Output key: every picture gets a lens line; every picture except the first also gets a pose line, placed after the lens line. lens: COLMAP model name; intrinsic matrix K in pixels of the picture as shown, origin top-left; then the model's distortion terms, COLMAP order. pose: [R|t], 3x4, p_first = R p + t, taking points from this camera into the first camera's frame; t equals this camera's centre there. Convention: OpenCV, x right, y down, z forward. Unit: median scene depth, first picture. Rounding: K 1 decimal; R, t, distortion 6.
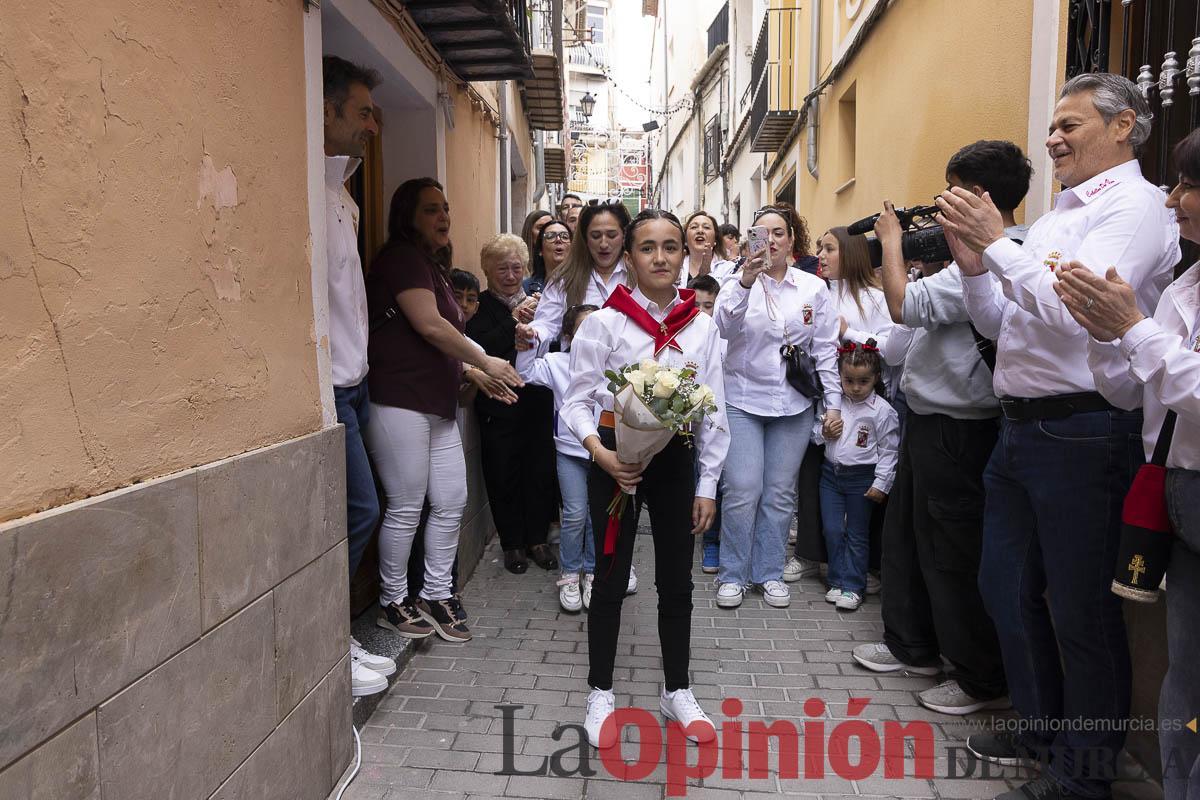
lens RADIAL K [[902.9, 0, 600.0], [0, 902.9, 400.0], [0, 0, 1]] dist [-0.011003, 0.001146]
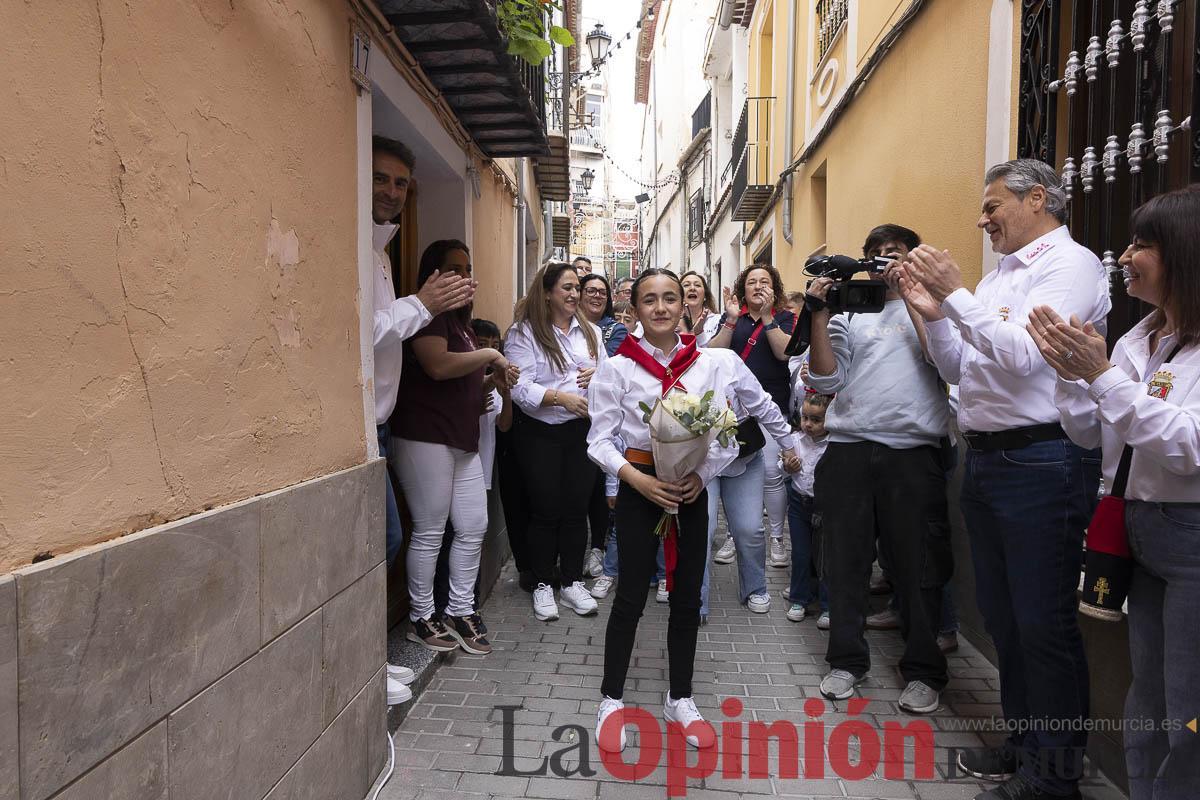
lens RADIAL K [[797.1, 0, 600.0], [0, 797.1, 400.0], [0, 0, 1]] dist [0.004829, -0.007291]
pose [[0.999965, 0.005380, 0.006350, -0.024570], [-0.005079, 0.998901, -0.046591, 0.000189], [-0.006594, 0.046557, 0.998894, 0.004148]]
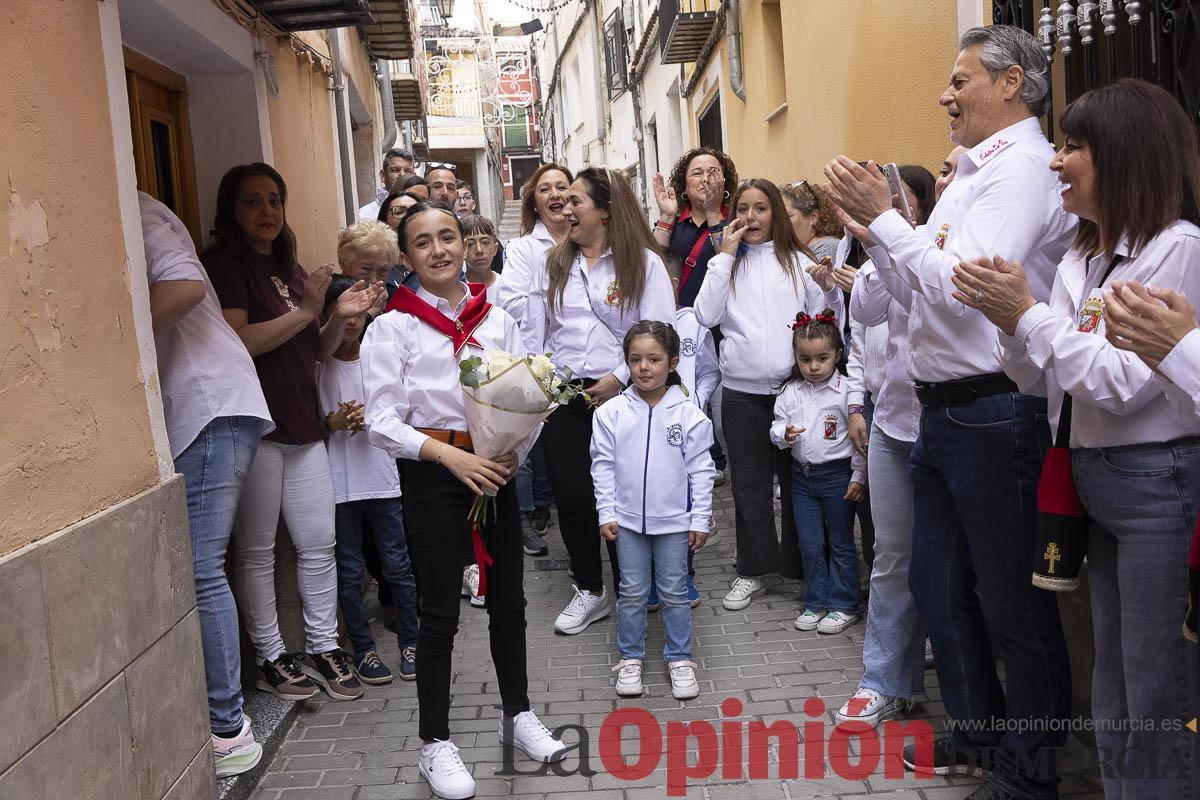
lens RADIAL K [[1229.5, 0, 600.0], [0, 1229.5, 400.0], [0, 0, 1]] dist [0.002918, -0.016011]
pose [[0.993285, -0.079544, 0.084009, 0.017132], [0.078795, 0.996816, 0.012190, -0.027725], [-0.084711, -0.005489, 0.996390, -0.205412]]
